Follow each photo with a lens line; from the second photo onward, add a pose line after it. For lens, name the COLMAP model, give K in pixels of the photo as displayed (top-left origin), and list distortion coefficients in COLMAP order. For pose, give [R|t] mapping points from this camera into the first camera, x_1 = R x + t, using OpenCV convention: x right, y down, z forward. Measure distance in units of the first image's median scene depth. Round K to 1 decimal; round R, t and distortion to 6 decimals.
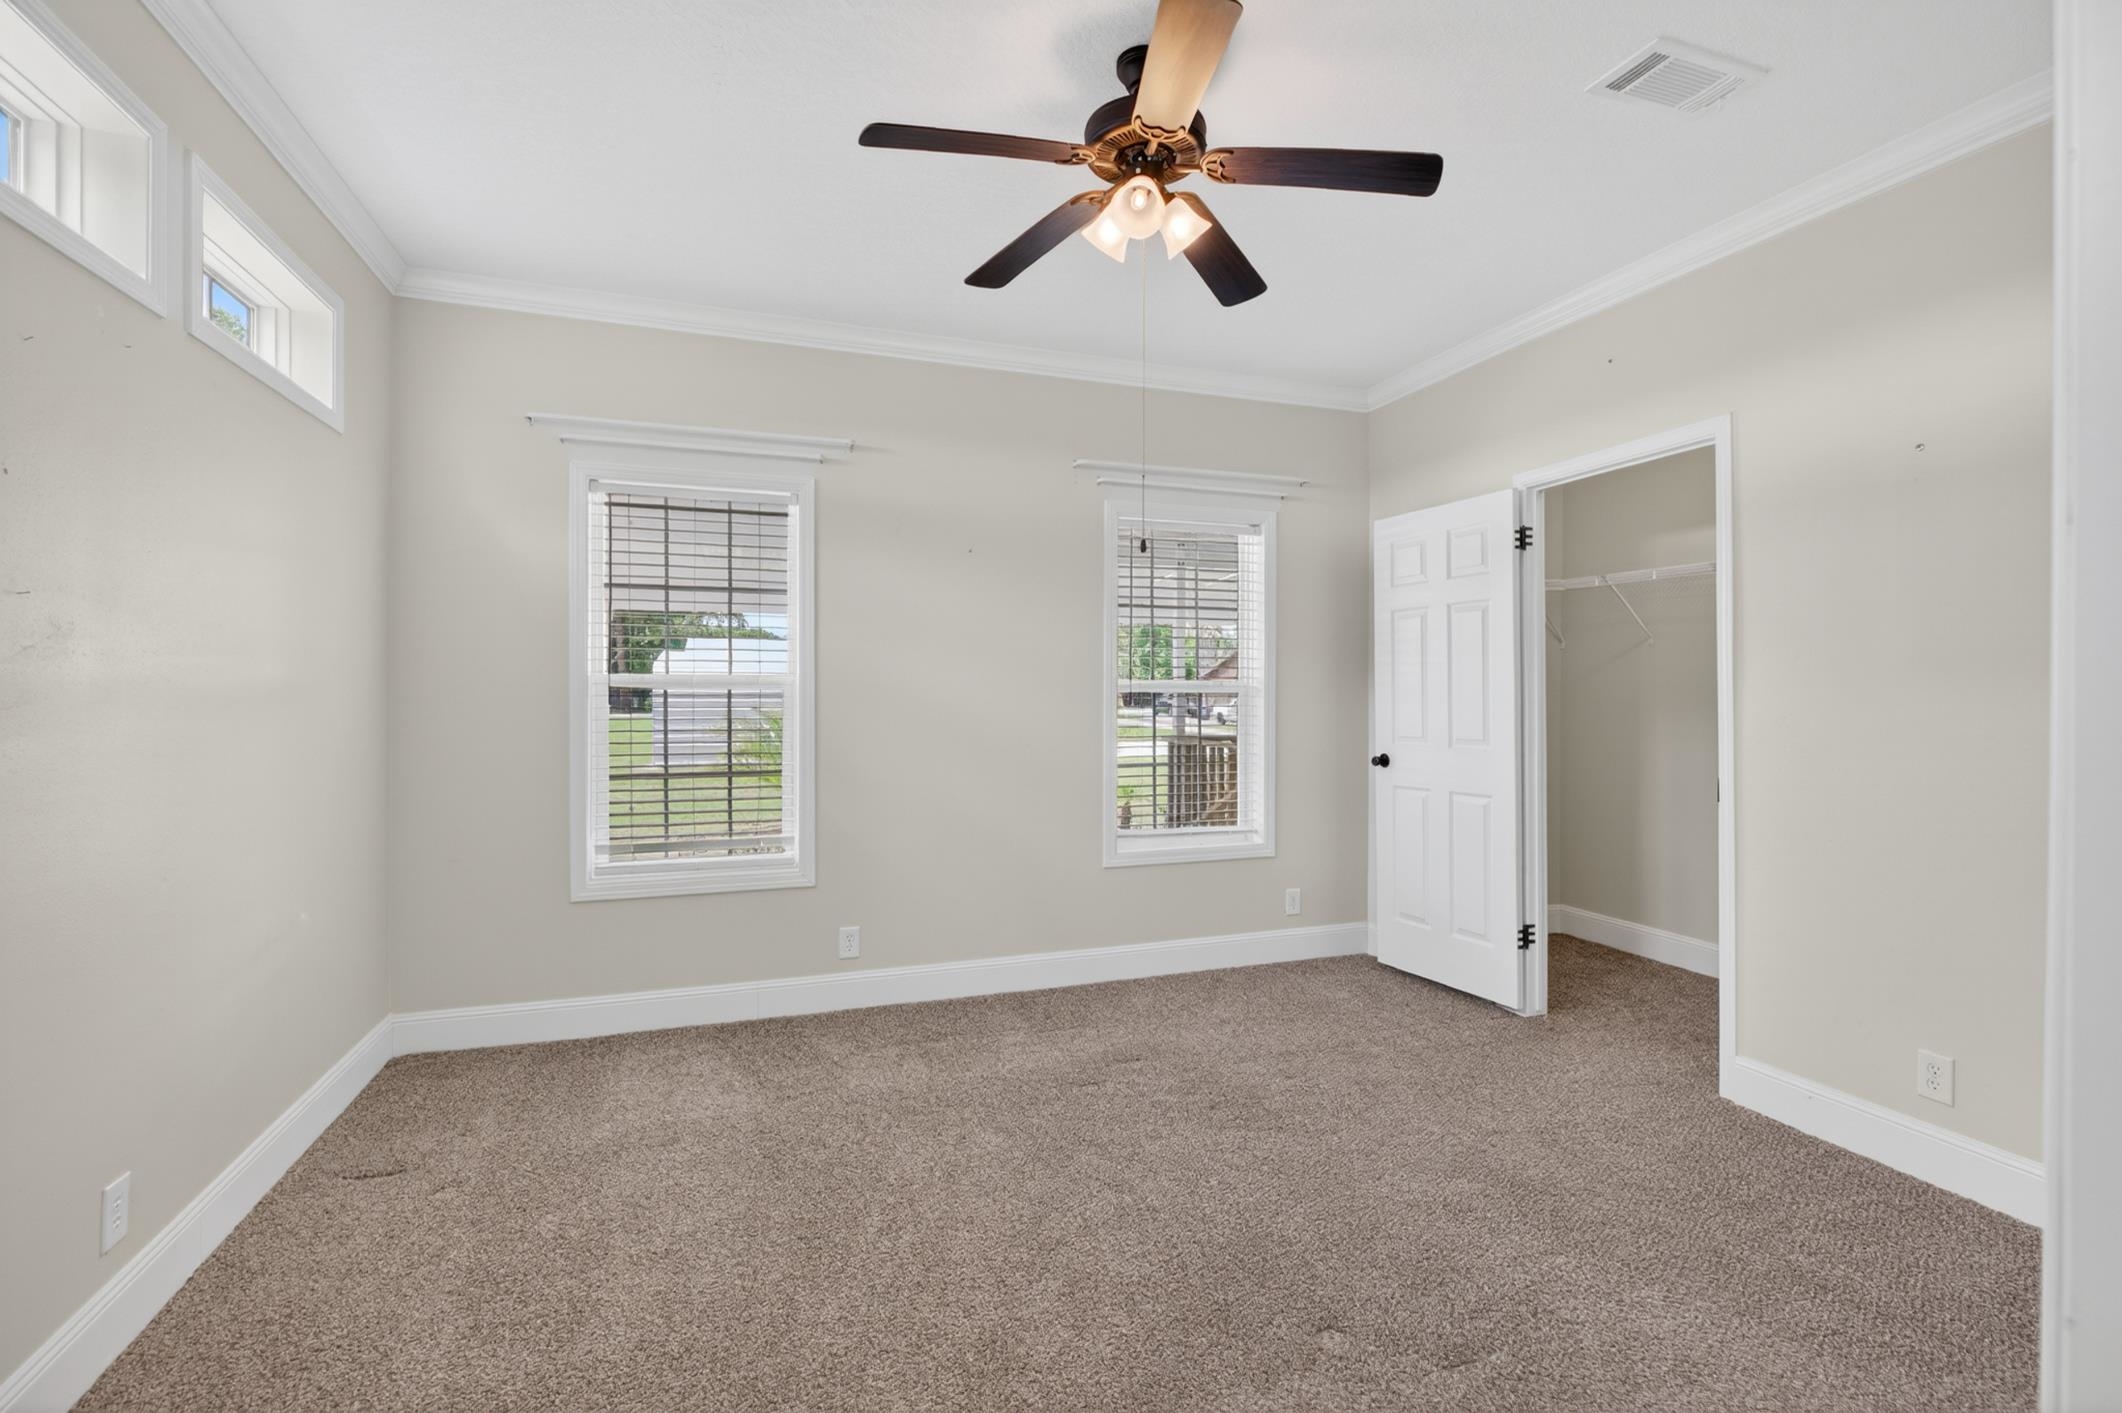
lens RADIAL K [[954.3, 0, 1078.2], [0, 954.3, 699.1], [0, 0, 1]] dist [0.012475, 0.000109]
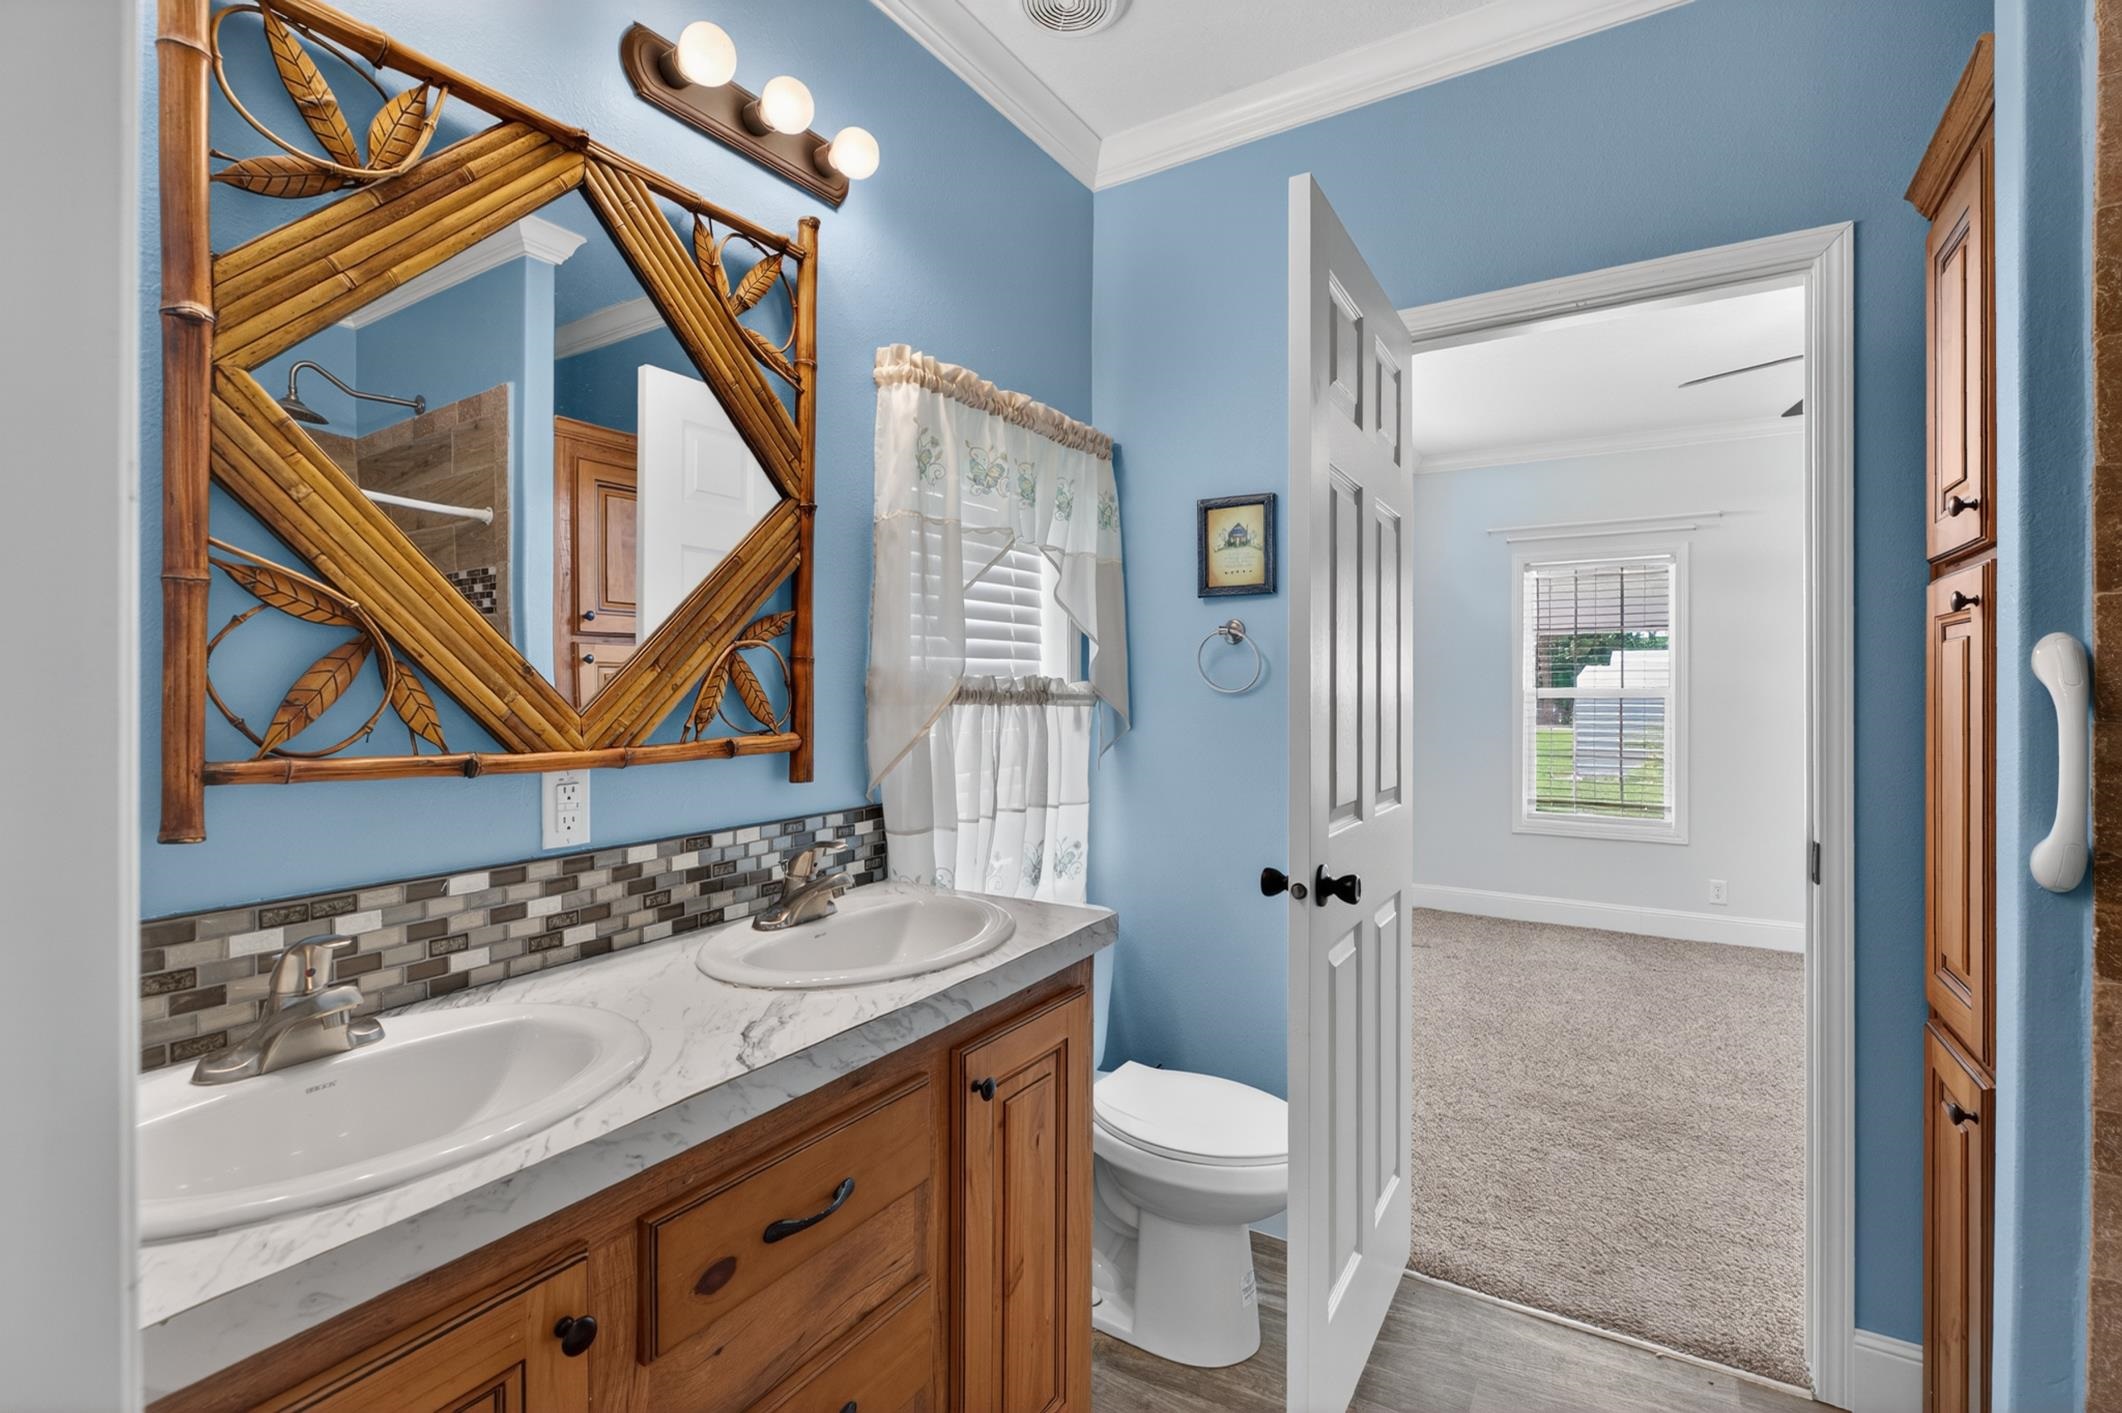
lens RADIAL K [[954.3, 0, 1083.2], [0, 954.3, 695.7], [0, 0, 1]] dist [0.012475, 0.000109]
pose [[0.621396, -0.003319, -0.783490, 0.191100], [-0.010513, 0.999866, -0.012574, 0.009253], [0.783426, 0.016050, 0.621278, -0.383109]]
